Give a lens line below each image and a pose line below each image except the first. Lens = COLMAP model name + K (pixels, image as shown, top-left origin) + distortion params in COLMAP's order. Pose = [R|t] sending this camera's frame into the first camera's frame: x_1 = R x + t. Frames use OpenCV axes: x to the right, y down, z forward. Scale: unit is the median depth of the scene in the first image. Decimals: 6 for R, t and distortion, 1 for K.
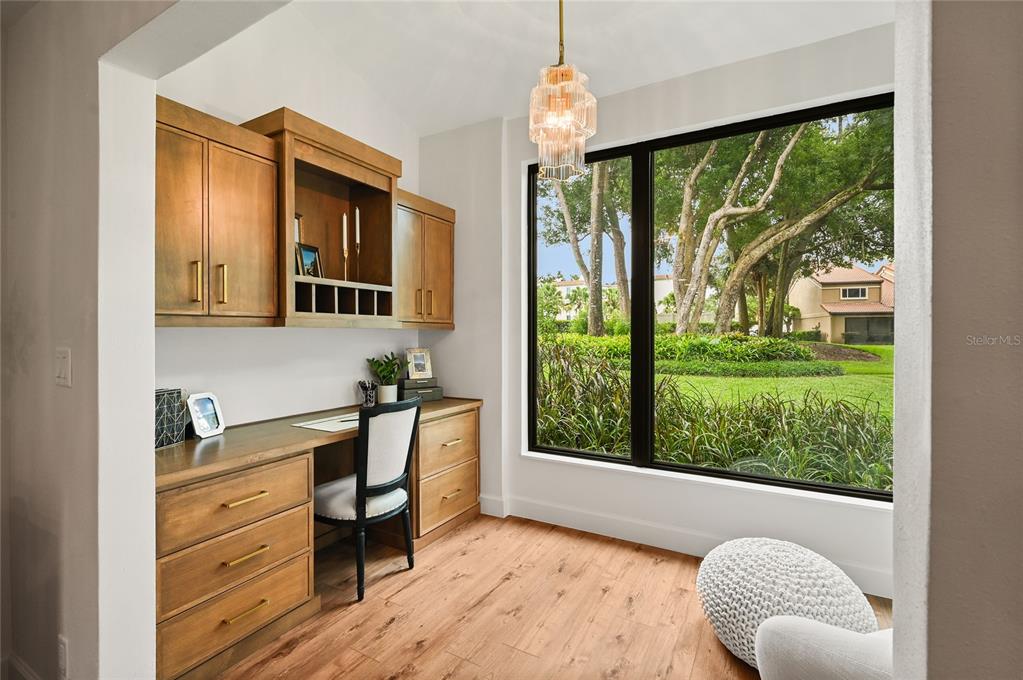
lens RADIAL K [[468.9, 0, 508.7], [0, 468.9, 333.5], [0, 0, 1]] dist [0.001499, 0.000050]
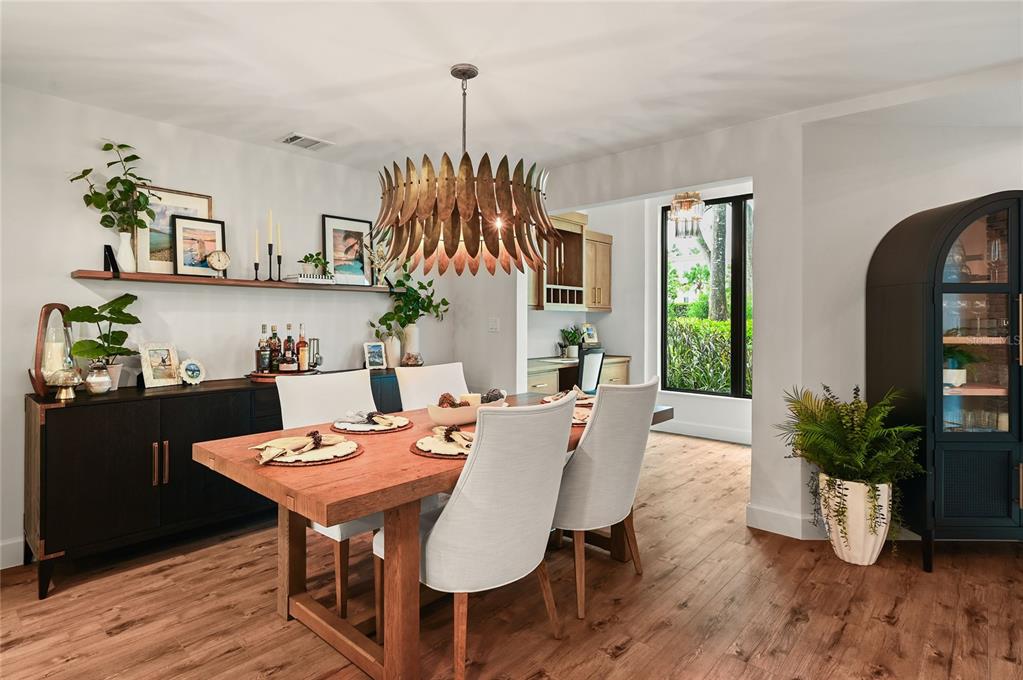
lens RADIAL K [[515.2, 0, 492.9], [0, 515.2, 310.2], [0, 0, 1]] dist [0.015131, -0.001091]
pose [[0.973407, 0.005794, -0.229008, -0.125301], [-0.008779, 0.999889, -0.012017, 0.010316], [0.228913, 0.013708, 0.973350, -0.893400]]
